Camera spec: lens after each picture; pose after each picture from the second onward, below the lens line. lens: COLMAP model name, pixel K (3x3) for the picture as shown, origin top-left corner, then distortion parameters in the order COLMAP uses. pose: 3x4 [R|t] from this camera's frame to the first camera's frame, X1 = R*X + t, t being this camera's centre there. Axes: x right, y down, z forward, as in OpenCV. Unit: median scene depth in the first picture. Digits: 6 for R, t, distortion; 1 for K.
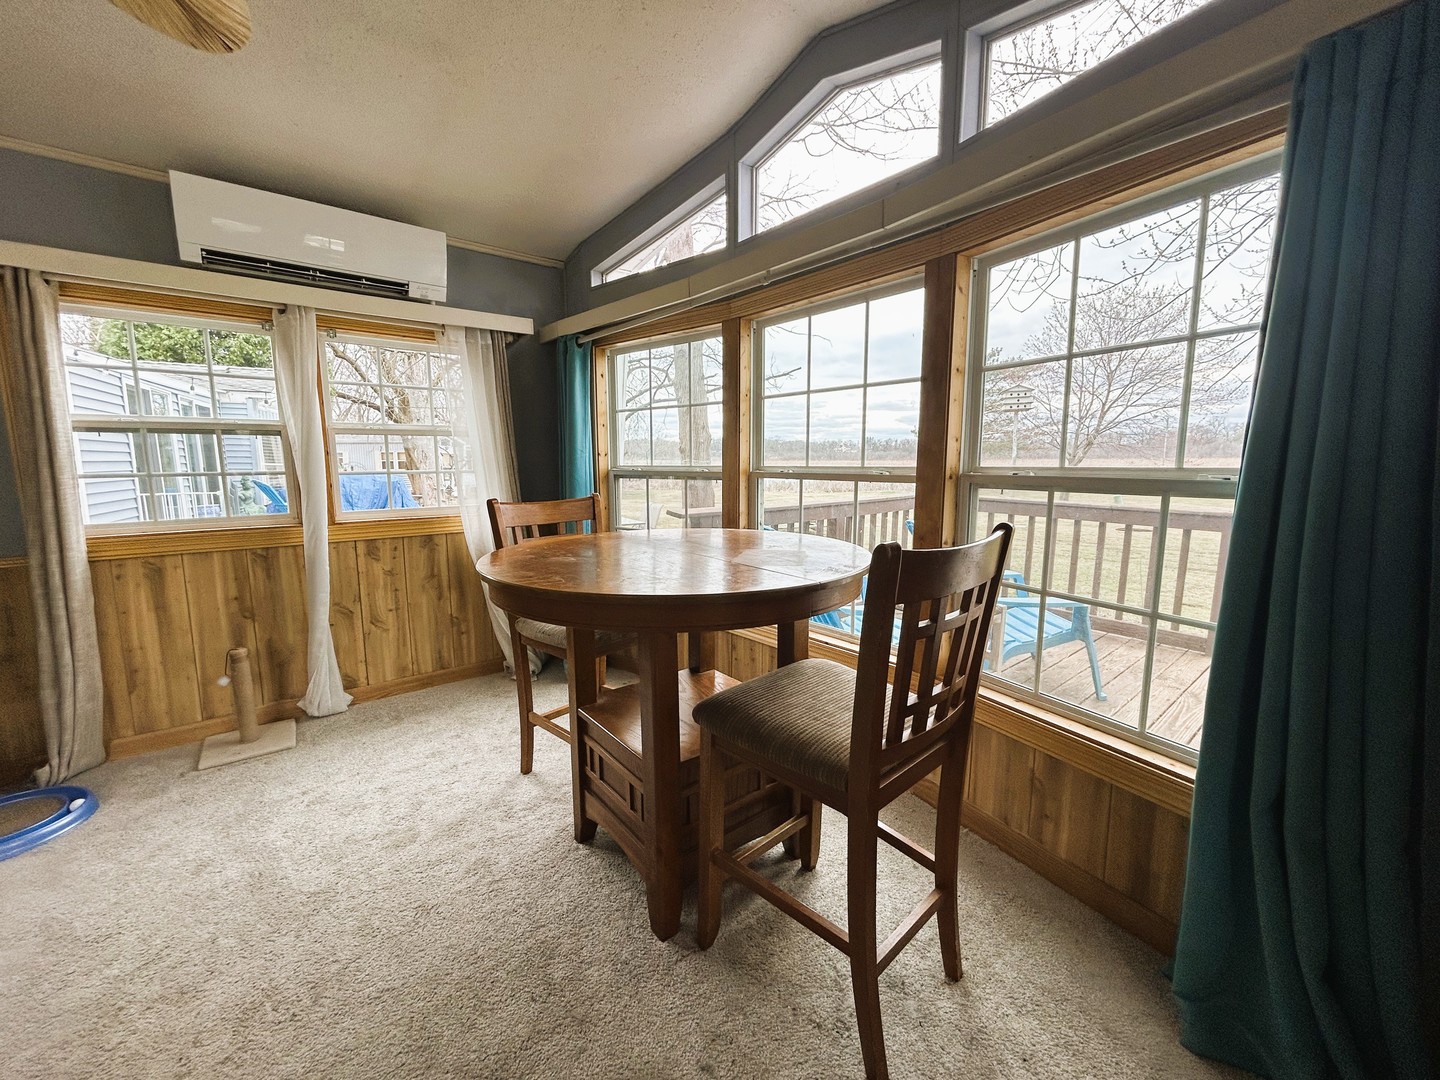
lens RADIAL K [[575.8, 0, 720.0], [0, 575.8, 540.0], [0, 0, 1]] dist [-0.000596, 0.000167]
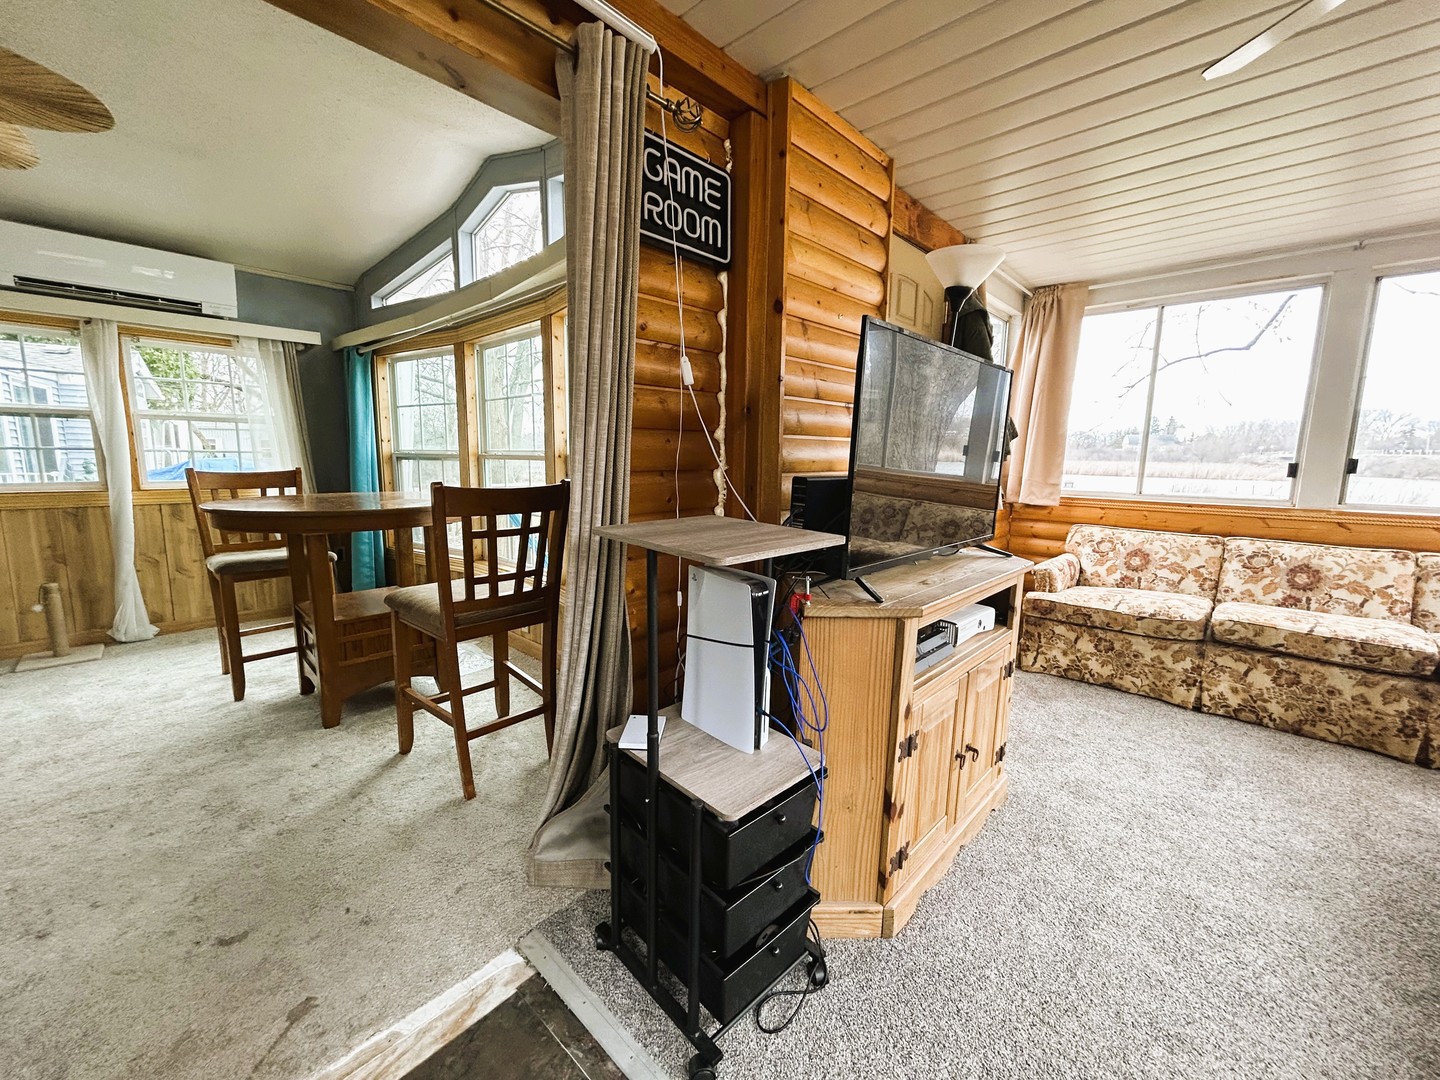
lens RADIAL K [[571.9, 0, 720.0], [0, 571.9, 540.0], [0, 0, 1]] dist [-0.002924, -0.000302]
pose [[0.991048, -0.002551, 0.133485, 0.450170], [0.001460, 0.999965, 0.008271, 0.076331], [-0.133501, -0.008002, 0.991016, -0.435063]]
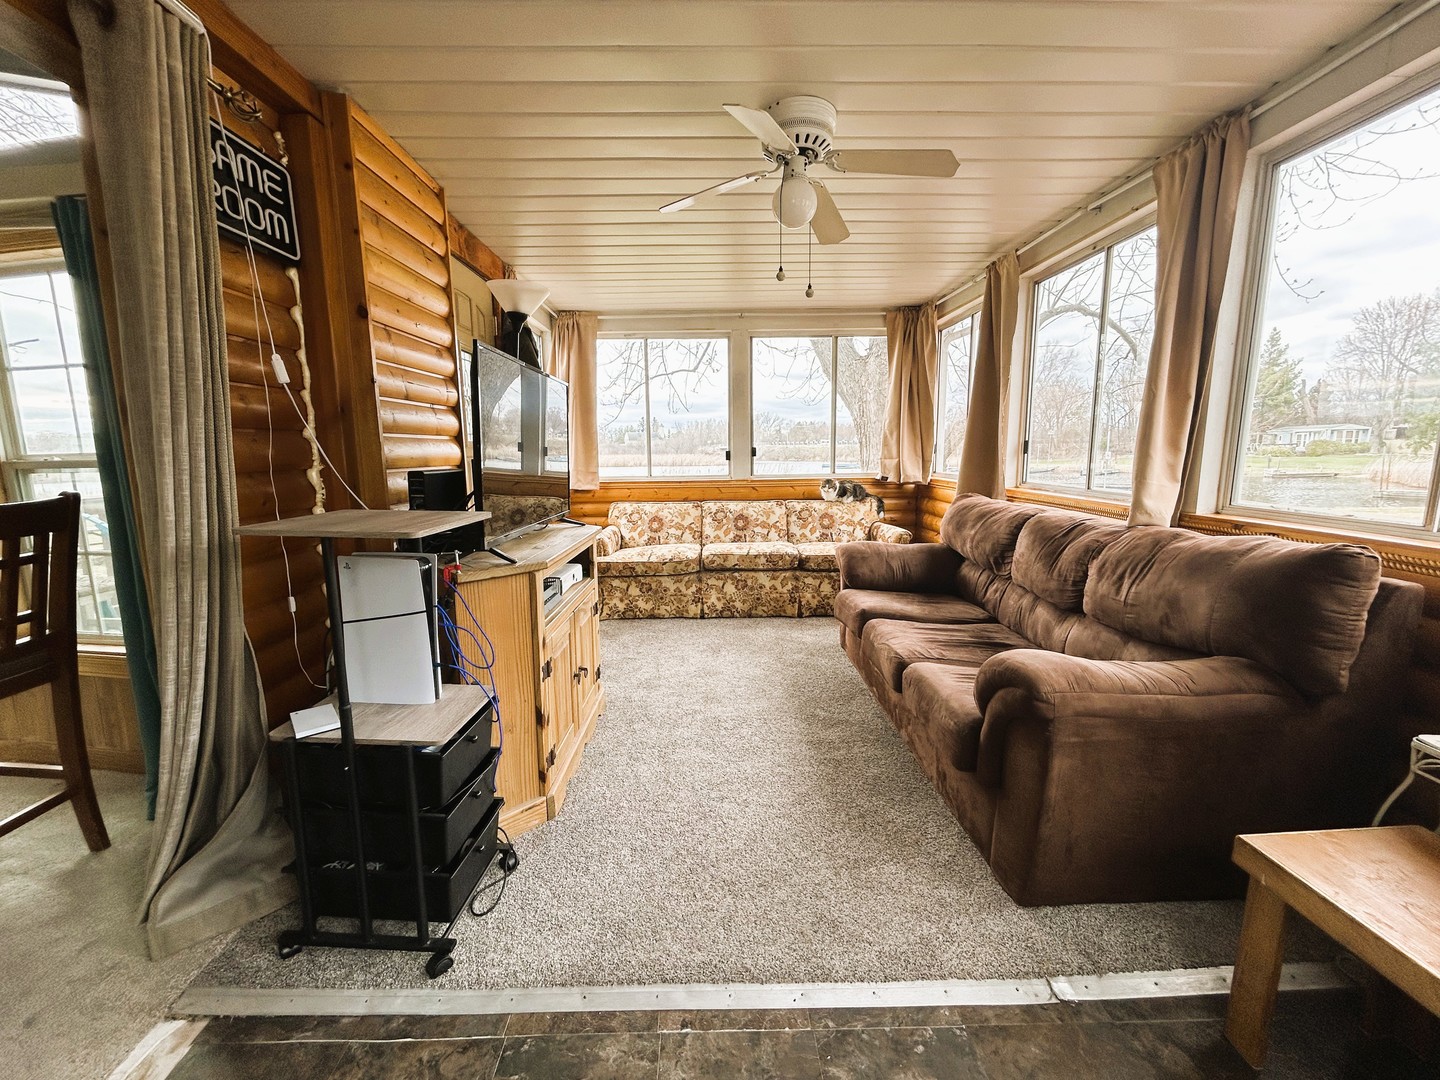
lens RADIAL K [[575.8, 0, 720.0], [0, 575.8, 540.0], [0, 0, 1]] dist [-0.000596, 0.000167]
pose [[0.619663, -0.121090, 0.775470, 0.288625], [0.118255, 0.991152, 0.060274, 0.098267], [-0.775908, 0.054354, 0.628500, -0.557933]]
